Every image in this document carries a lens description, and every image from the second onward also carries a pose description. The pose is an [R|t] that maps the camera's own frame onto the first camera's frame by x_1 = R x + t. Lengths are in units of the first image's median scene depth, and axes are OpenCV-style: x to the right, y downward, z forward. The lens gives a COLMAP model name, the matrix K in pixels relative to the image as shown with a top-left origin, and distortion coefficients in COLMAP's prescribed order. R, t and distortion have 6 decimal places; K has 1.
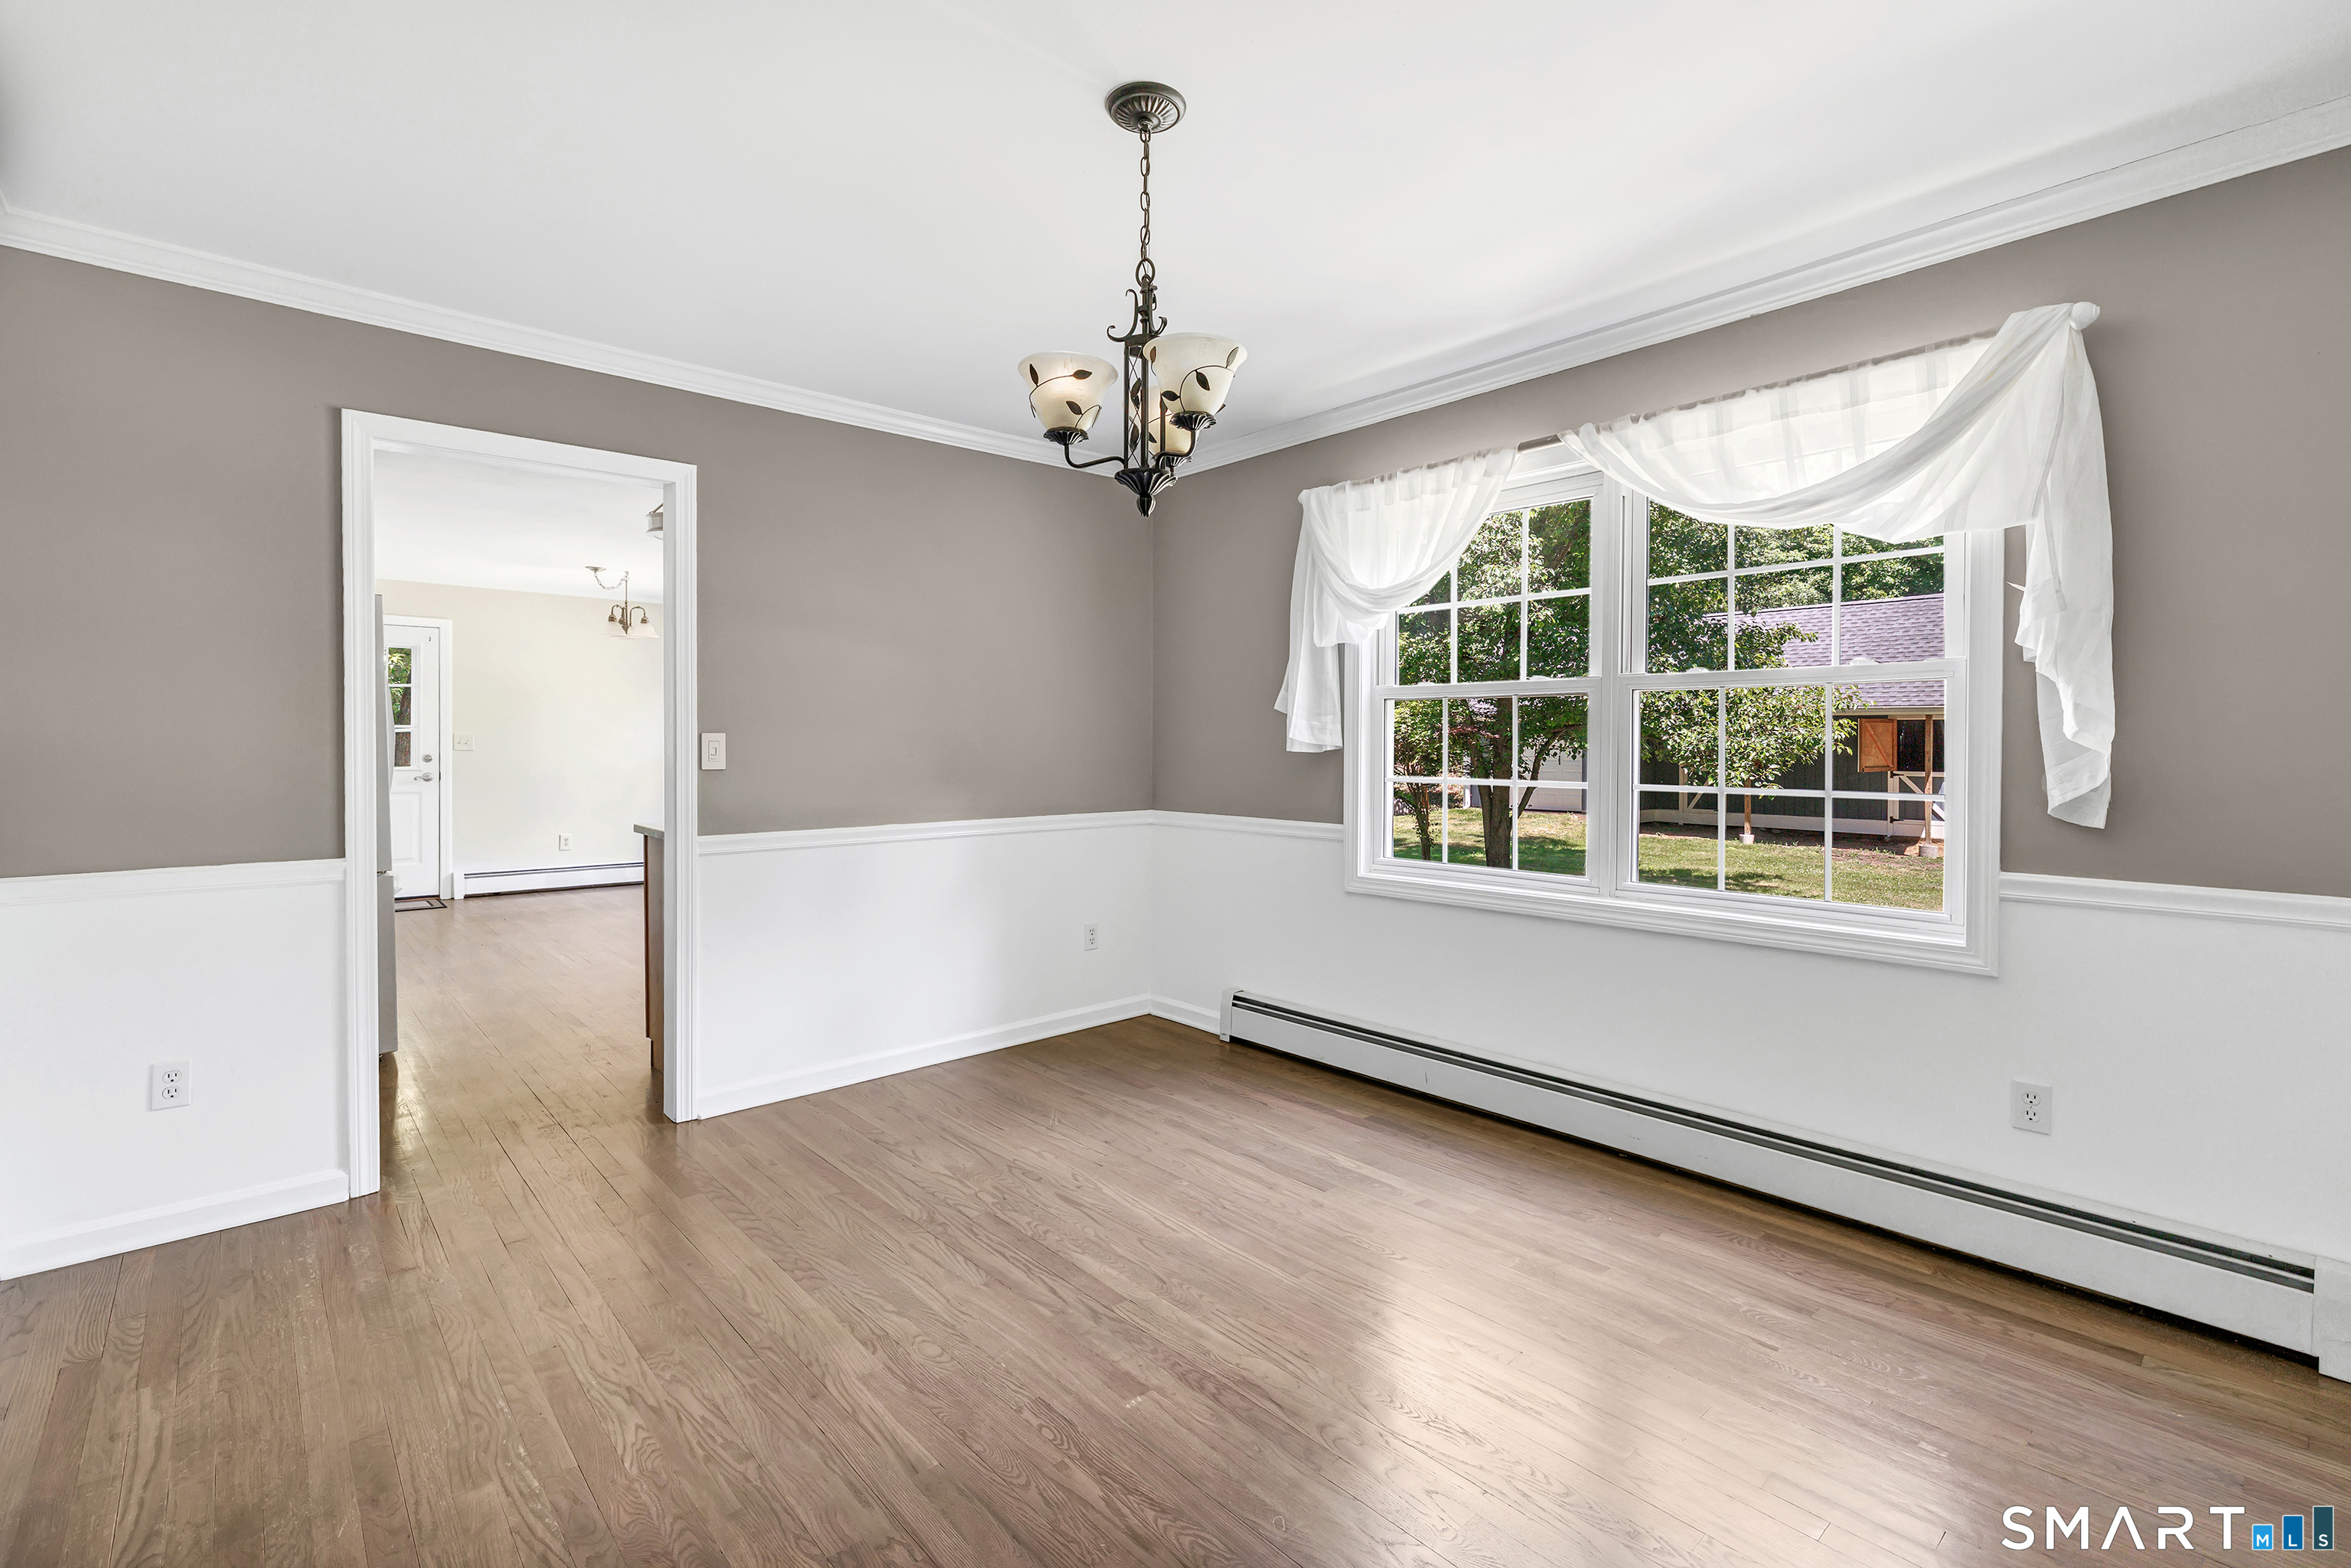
lens RADIAL K [[1040.9, 0, 1140.1], [0, 1040.9, 750.3], [0, 0, 1]] dist [0.005698, 0.000007]
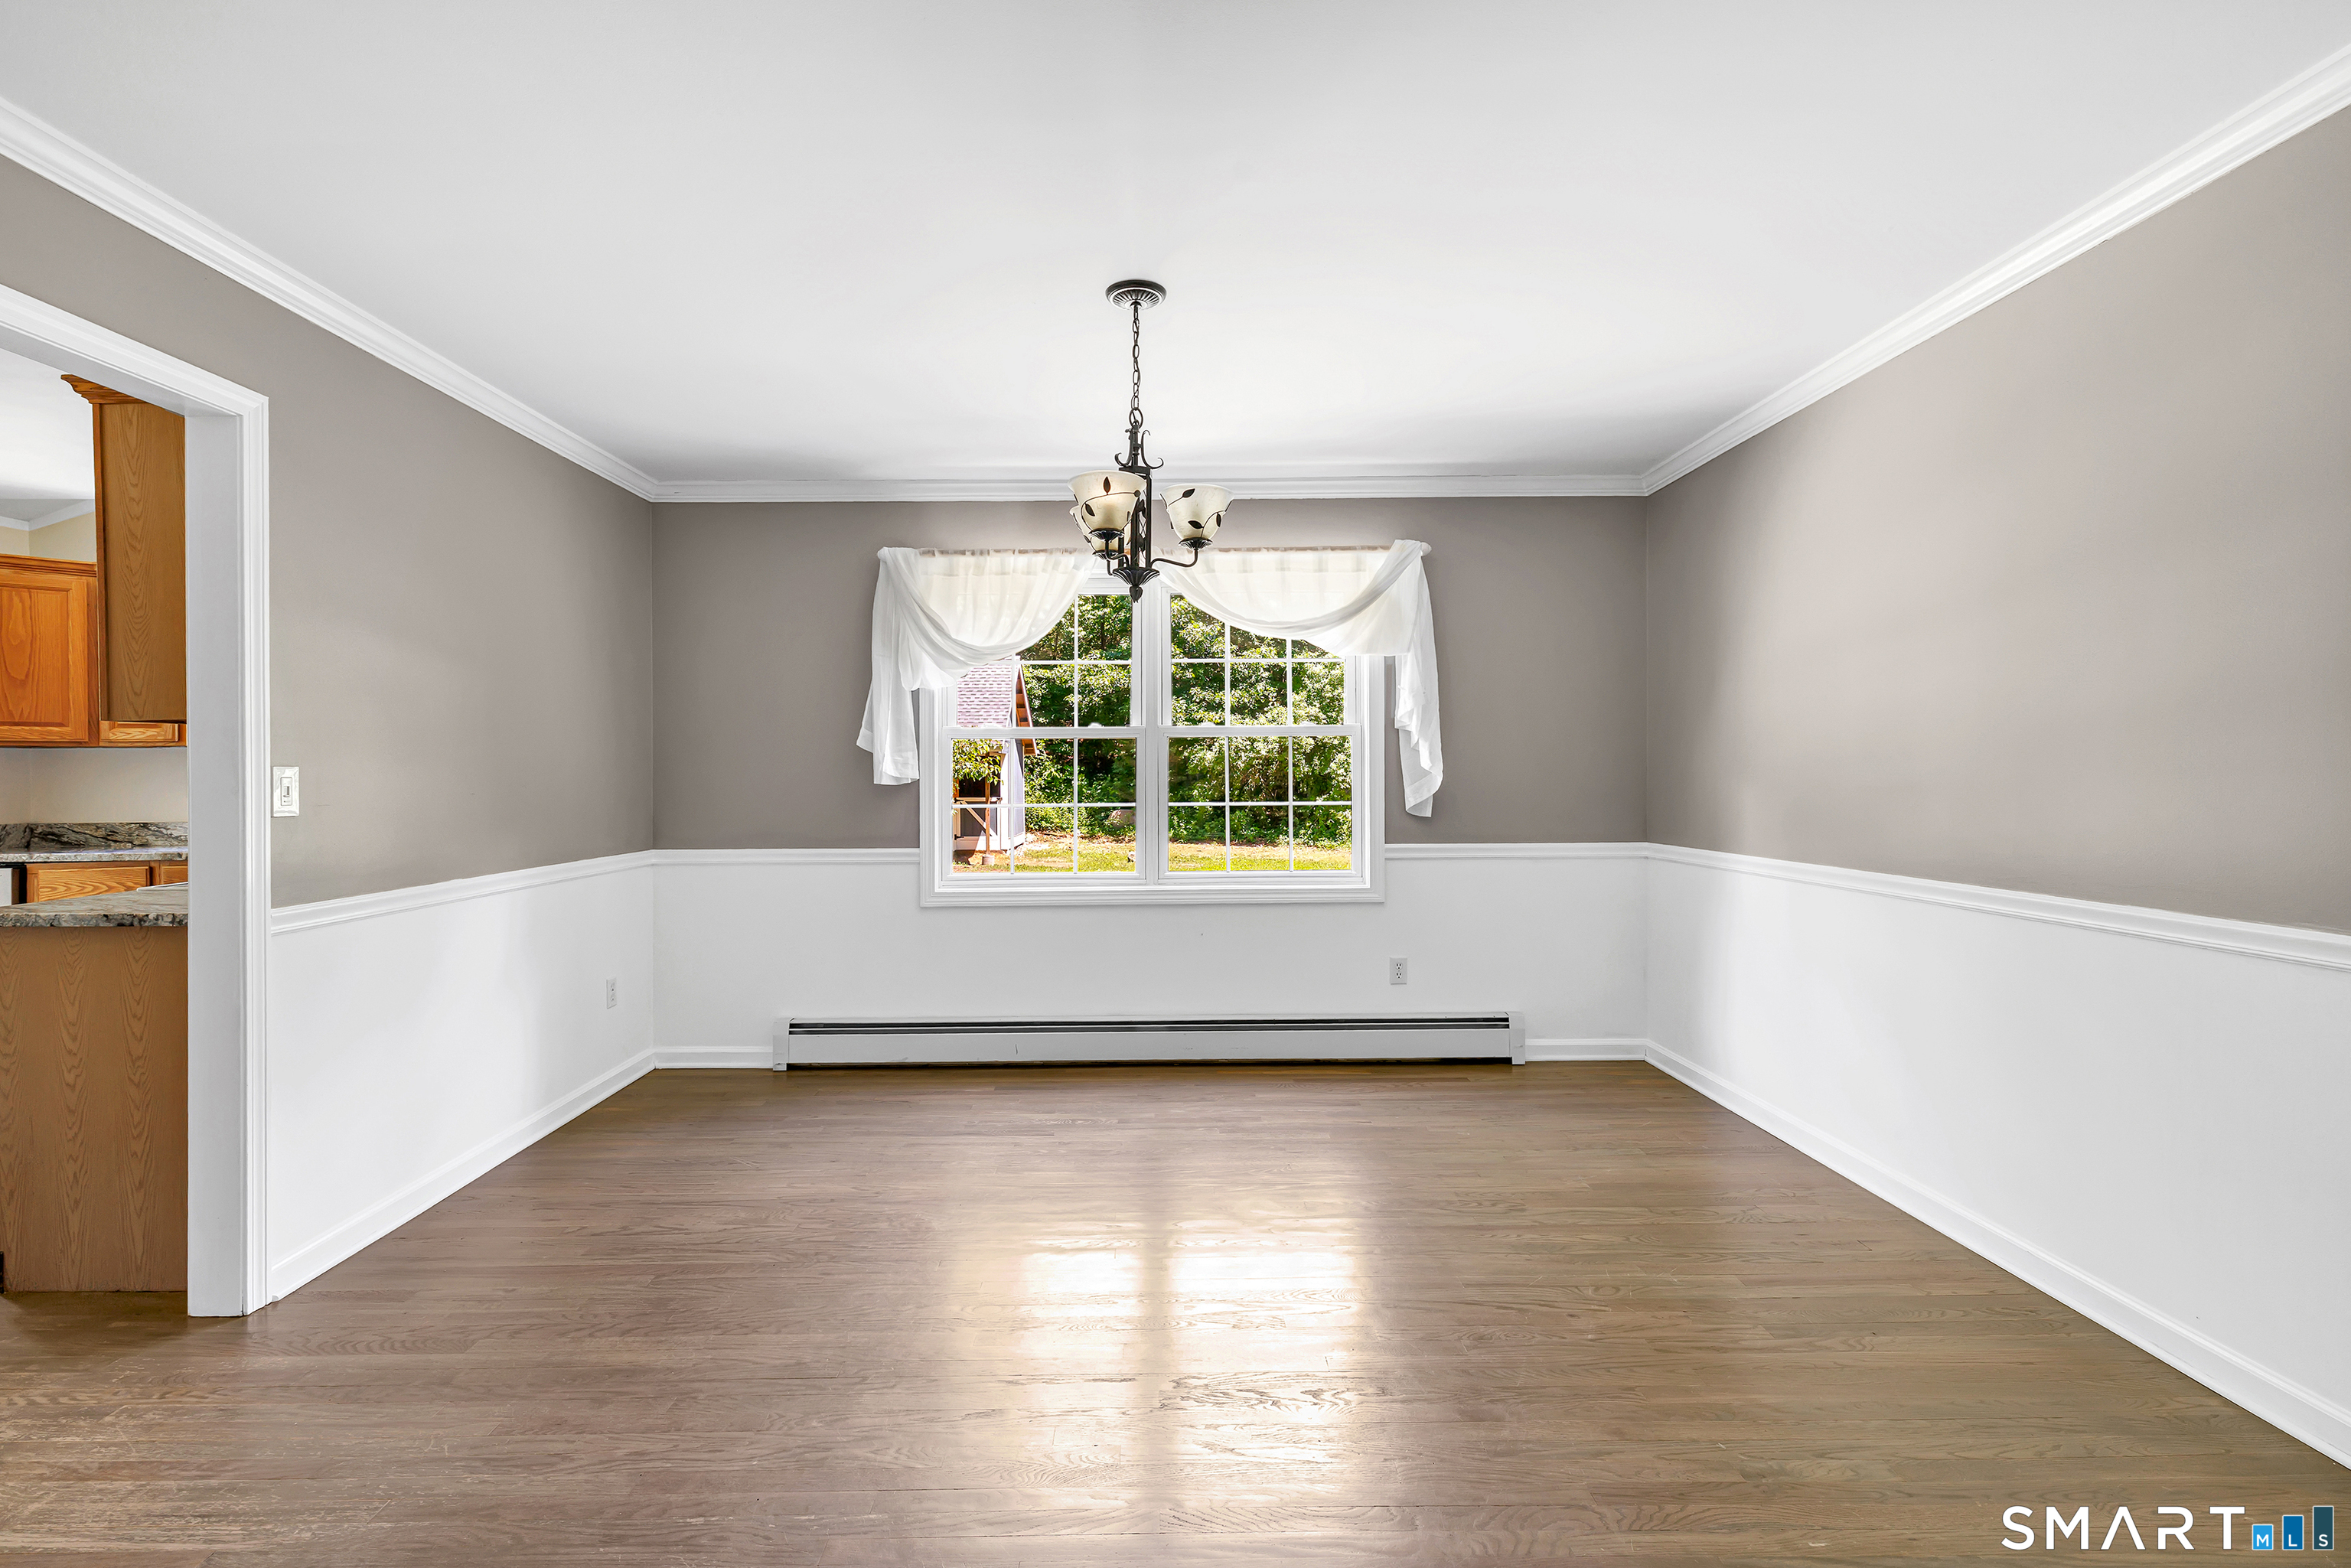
lens RADIAL K [[1040.9, 0, 1152.7], [0, 1040.9, 782.9], [0, 0, 1]] dist [0.005698, 0.000007]
pose [[0.671495, -0.010559, 0.740933, -0.573179], [0.012280, 0.999920, 0.003120, -0.000335], [-0.740907, 0.007004, 0.671571, 0.063365]]
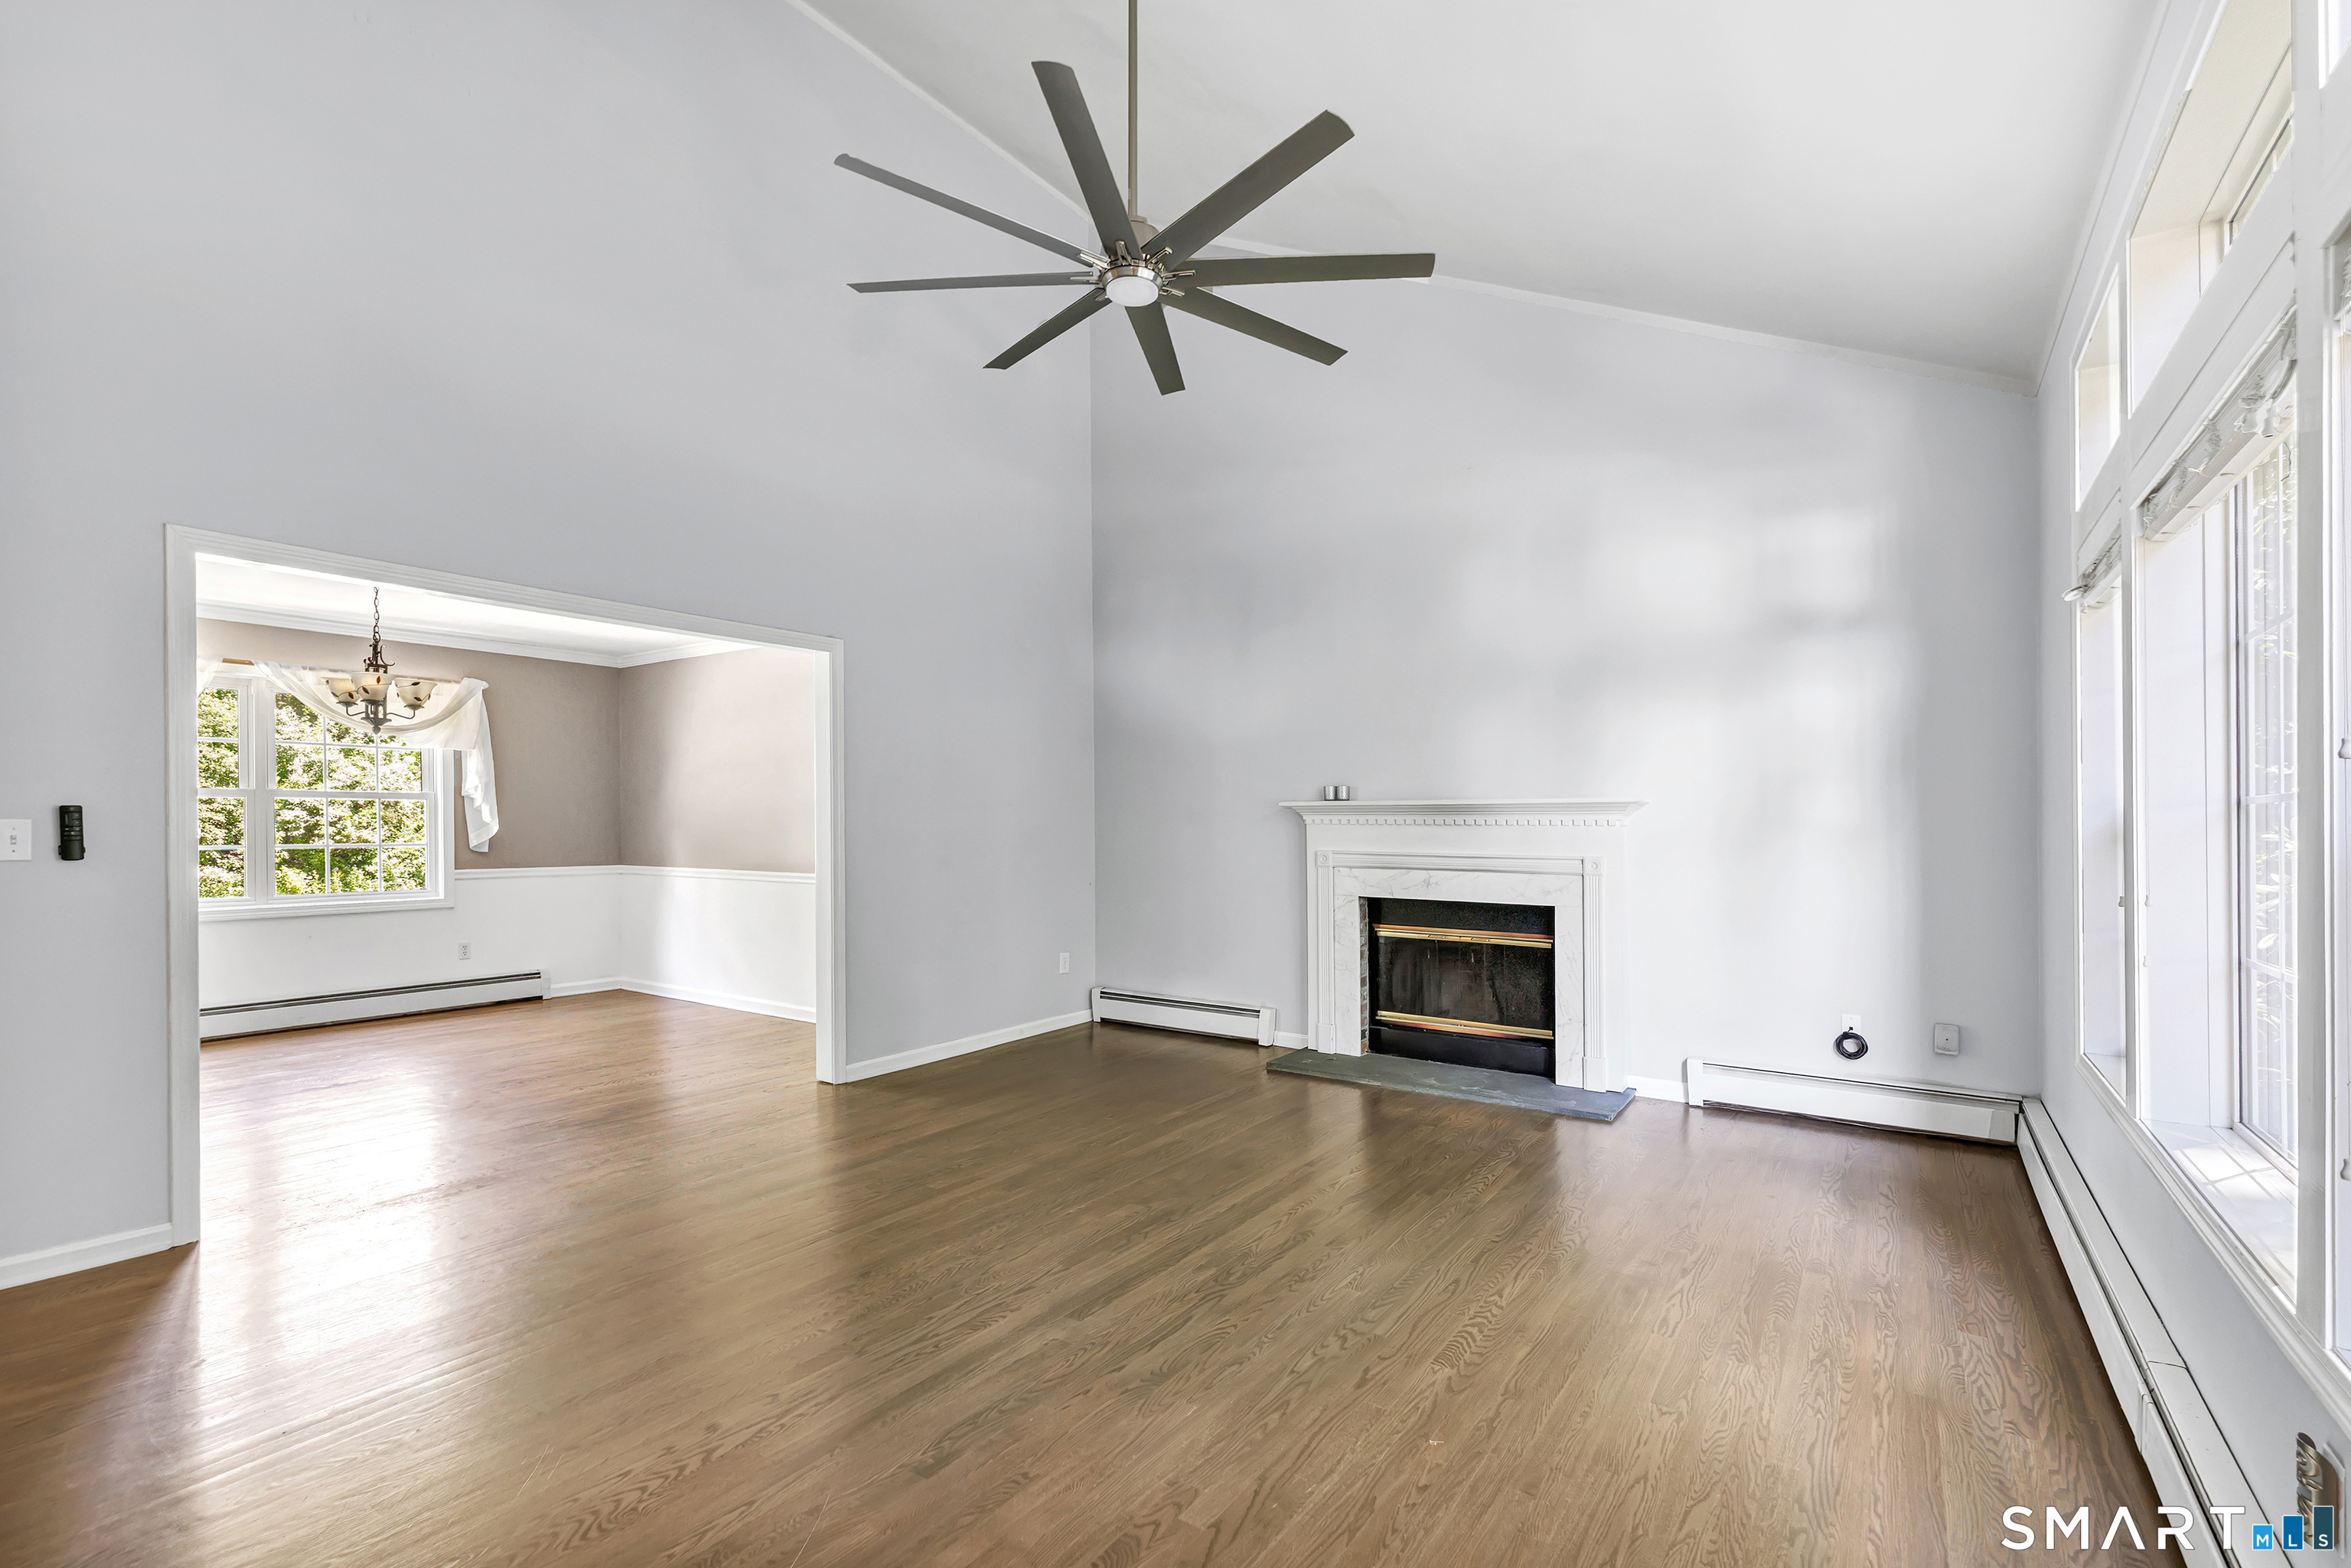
lens RADIAL K [[1040.9, 0, 1154.2], [0, 1040.9, 831.3], [0, 0, 1]] dist [0.005698, 0.000007]
pose [[-0.215036, -0.002280, 0.976603, -1.713456], [0.008321, 0.999957, 0.004166, 0.011344], [-0.976571, 0.009022, -0.215008, -0.176724]]
